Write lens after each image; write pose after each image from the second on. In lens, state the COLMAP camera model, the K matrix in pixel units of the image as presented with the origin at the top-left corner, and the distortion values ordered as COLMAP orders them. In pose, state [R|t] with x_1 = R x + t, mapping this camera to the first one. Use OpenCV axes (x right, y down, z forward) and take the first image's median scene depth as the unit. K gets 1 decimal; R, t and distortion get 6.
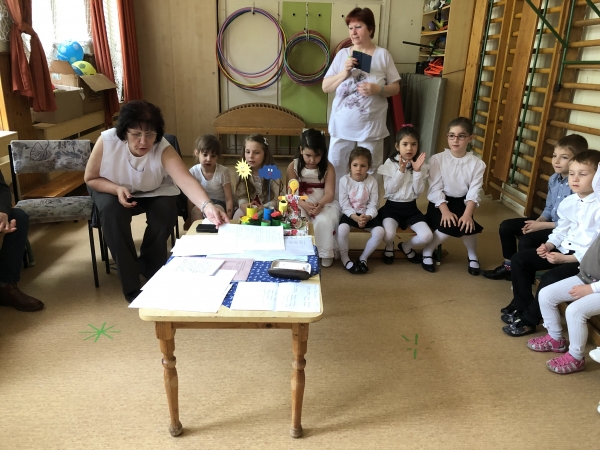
lens RADIAL K [[494.2, 0, 300.5], [0, 494.2, 227.0], [0, 0, 1]] dist [0.019074, -0.007935]
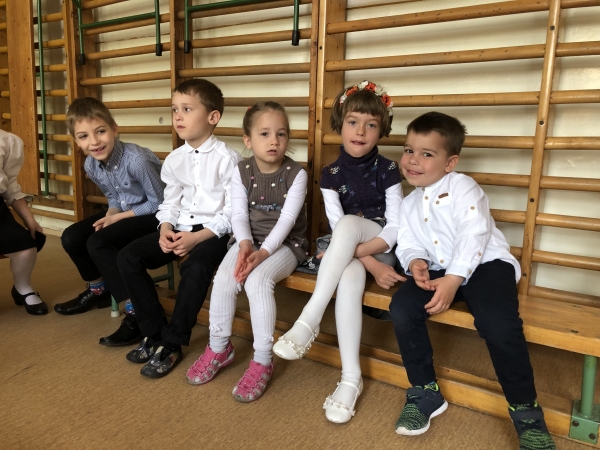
lens RADIAL K [[494.2, 0, 300.5], [0, 494.2, 227.1], [0, 0, 1]] dist [0.019074, -0.007935]
pose [[0.577567, -0.161300, 0.800249, 0.069057], [0.251194, 0.967839, 0.013784, 0.074757], [-0.776736, 0.193057, 0.599509, 0.454753]]
